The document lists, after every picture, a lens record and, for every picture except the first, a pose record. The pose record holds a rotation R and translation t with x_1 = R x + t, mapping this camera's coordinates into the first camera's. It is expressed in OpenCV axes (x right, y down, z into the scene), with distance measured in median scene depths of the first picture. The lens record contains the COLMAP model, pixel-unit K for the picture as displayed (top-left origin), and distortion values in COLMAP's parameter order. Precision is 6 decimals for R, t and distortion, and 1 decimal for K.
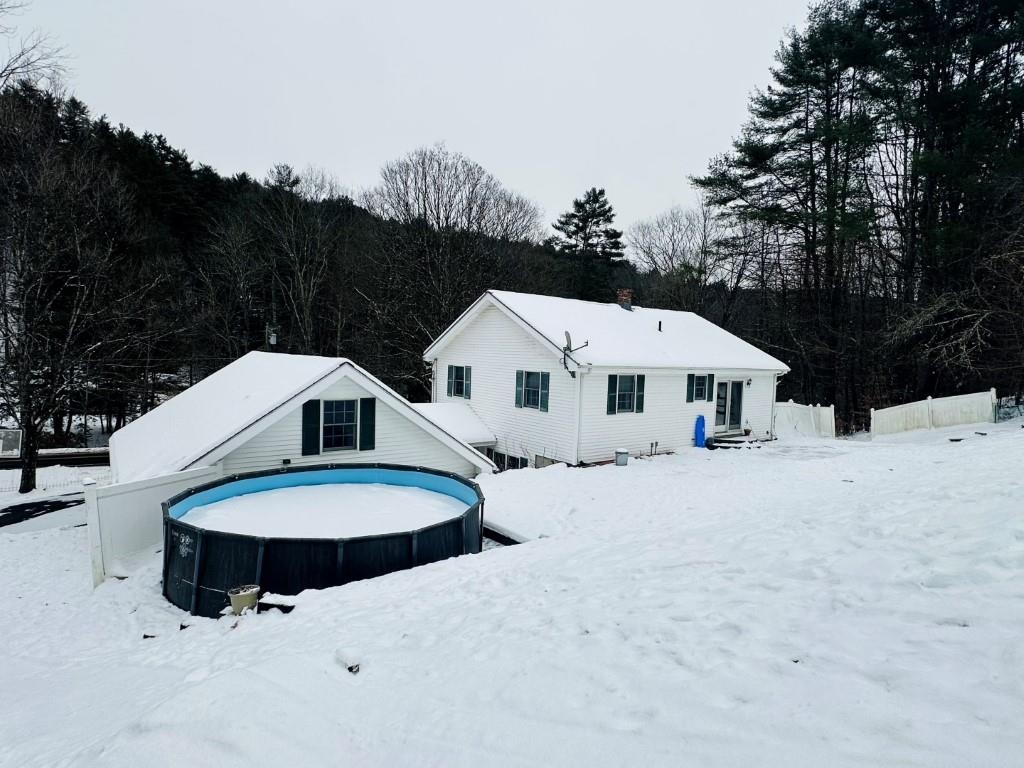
lens RADIAL K [[553.2, 0, 512.0], [0, 553.2, 384.0], [0, 0, 1]] dist [-0.000113, 0.000168]
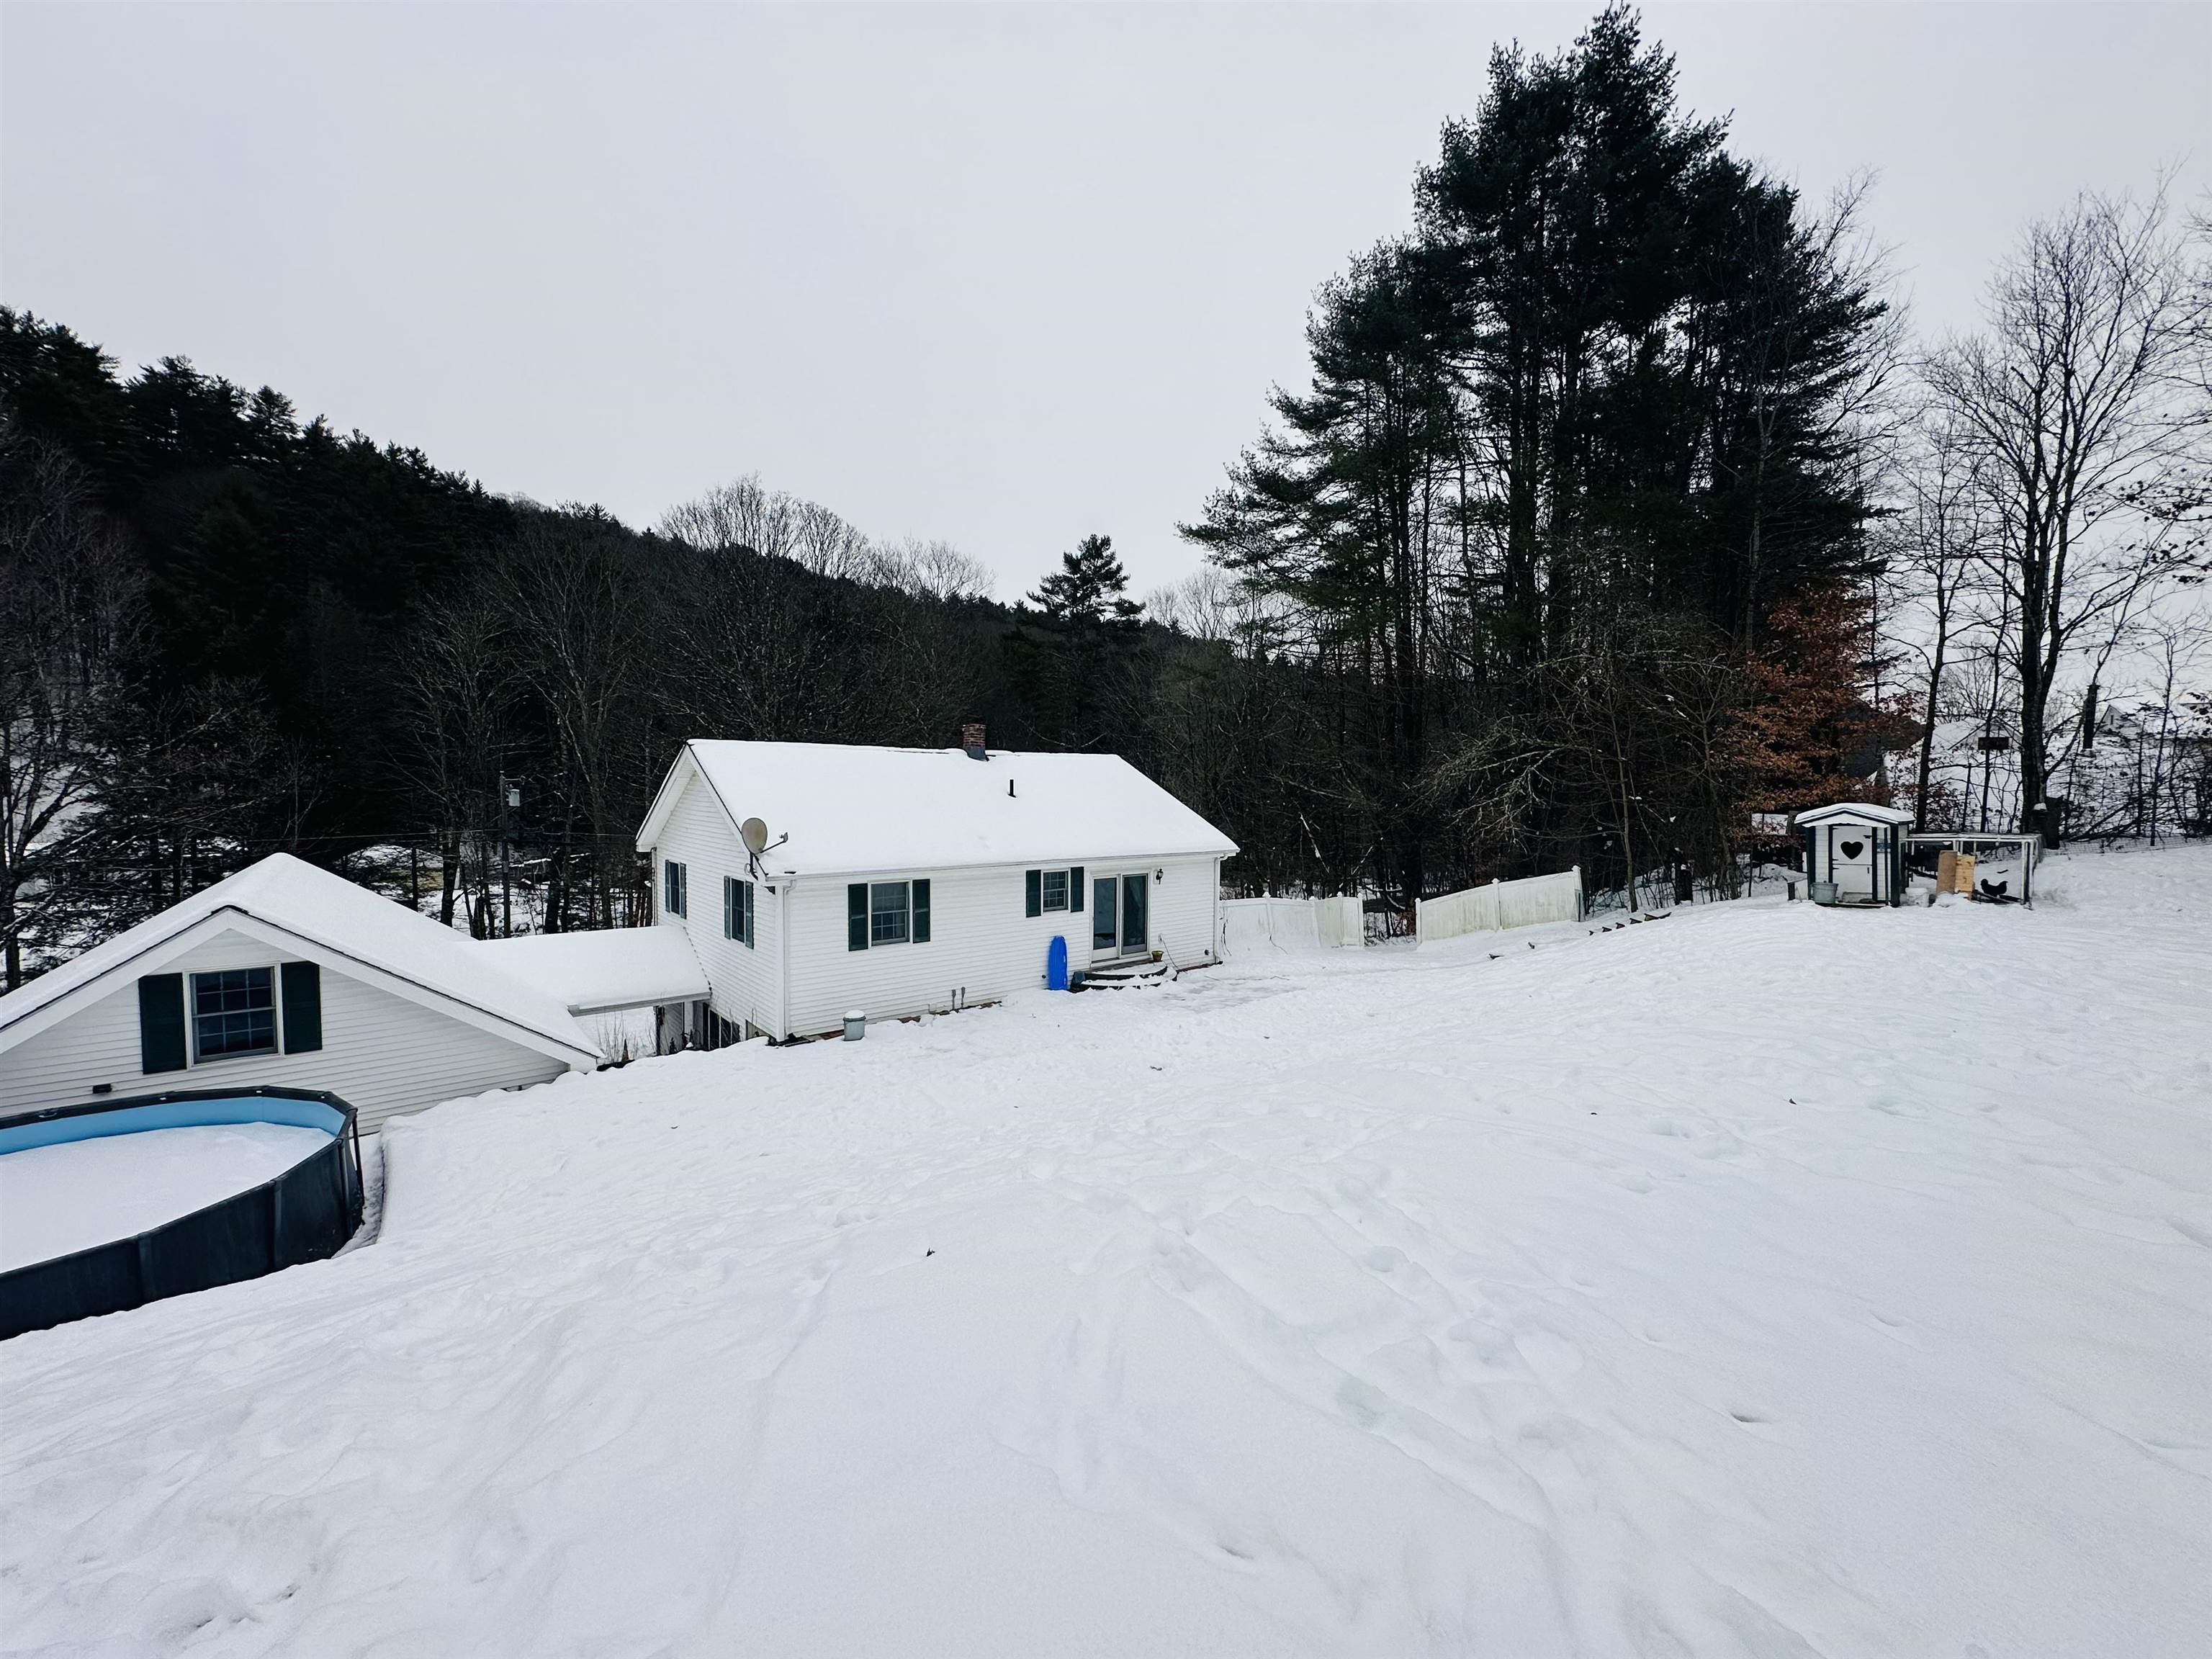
lens RADIAL K [[878.3, 0, 1106.0], [0, 878.3, 829.5], [0, 0, 1]] dist [-0.001340, -0.000092]
pose [[0.998192, -0.027215, 0.053593, 0.280050], [0.027514, 0.999610, -0.004861, -0.044679], [-0.053440, 0.006326, 0.998551, 0.024847]]
